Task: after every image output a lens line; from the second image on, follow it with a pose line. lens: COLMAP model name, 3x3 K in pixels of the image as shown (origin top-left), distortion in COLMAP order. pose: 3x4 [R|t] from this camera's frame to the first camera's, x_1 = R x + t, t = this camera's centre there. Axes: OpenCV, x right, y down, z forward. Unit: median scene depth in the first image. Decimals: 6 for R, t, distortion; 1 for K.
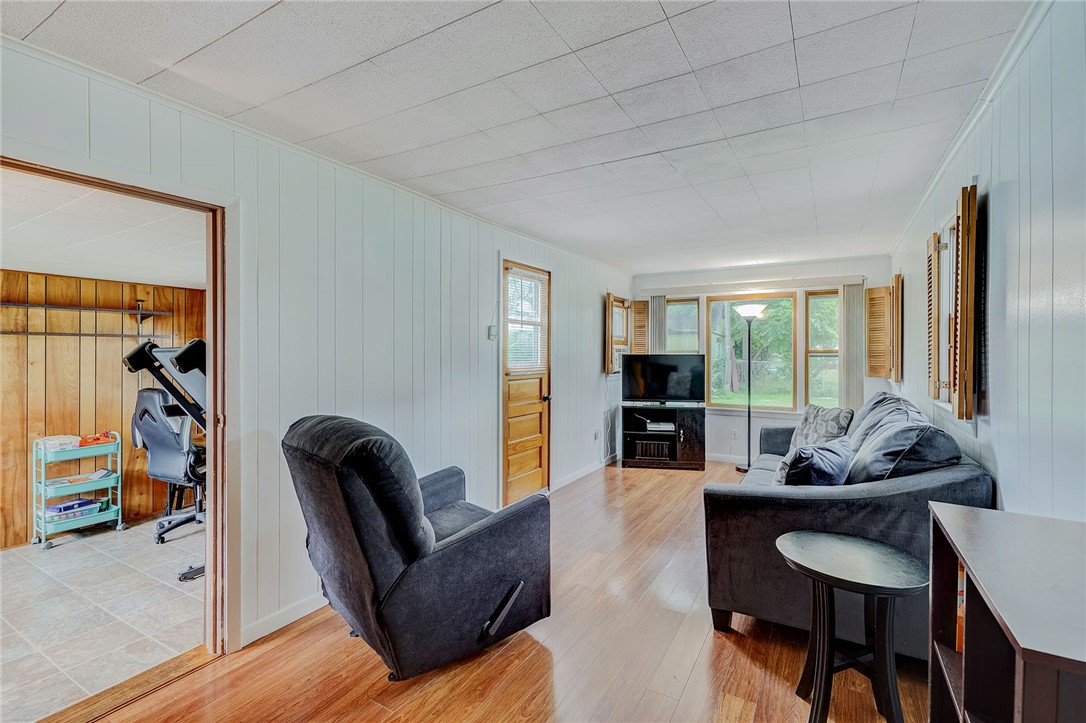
lens RADIAL K [[494.5, 0, 543.7], [0, 494.5, 357.7], [0, 0, 1]] dist [-0.000403, 0.000387]
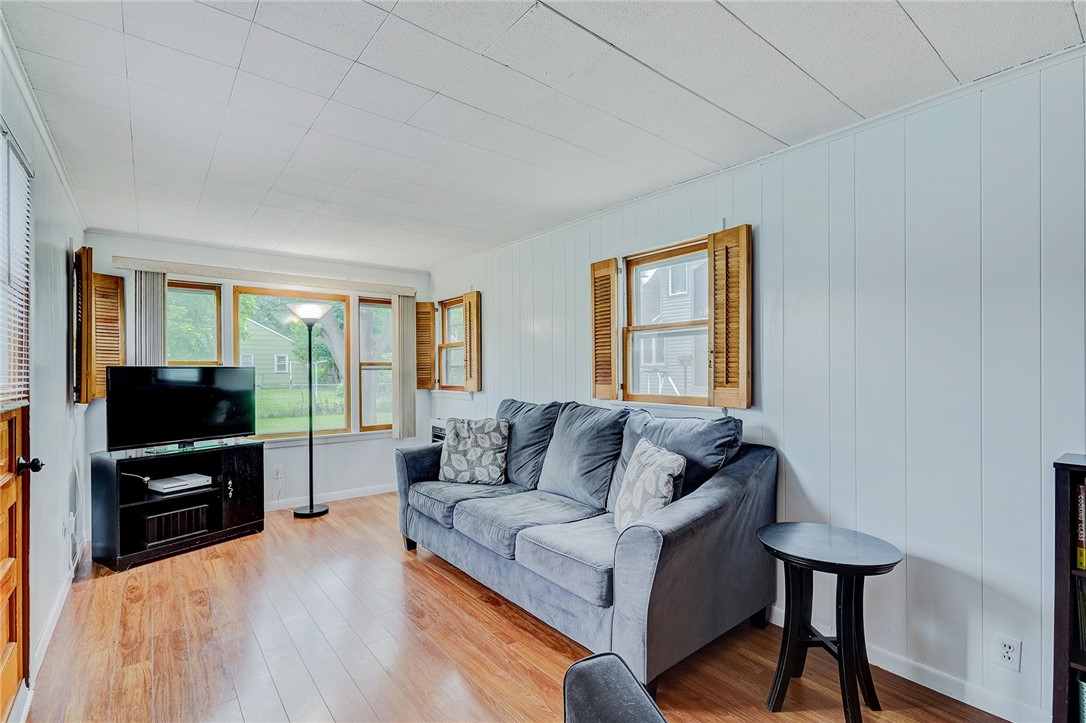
lens RADIAL K [[491.2, 0, 539.6], [0, 491.2, 374.0], [0, 0, 1]] dist [0.000150, 0.000324]
pose [[0.367734, -0.008092, 0.929896, -0.222708], [0.016352, 0.999864, 0.002234, 0.011479], [-0.929787, 0.014384, 0.367816, 0.460077]]
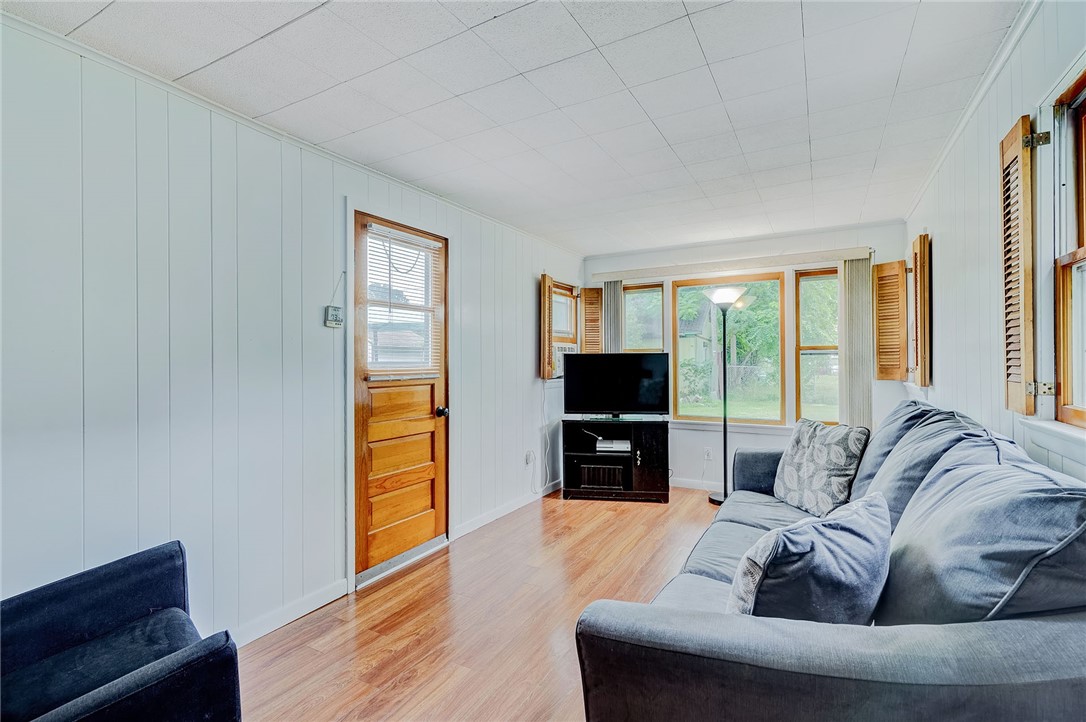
lens RADIAL K [[495.1, 0, 543.0], [0, 495.1, 361.0], [0, 0, 1]] dist [0.001114, 0.000817]
pose [[0.999881, -0.006862, 0.013784, 0.148728], [0.006990, 0.999933, -0.009205, 0.015259], [-0.013720, 0.009300, 0.999863, 0.279644]]
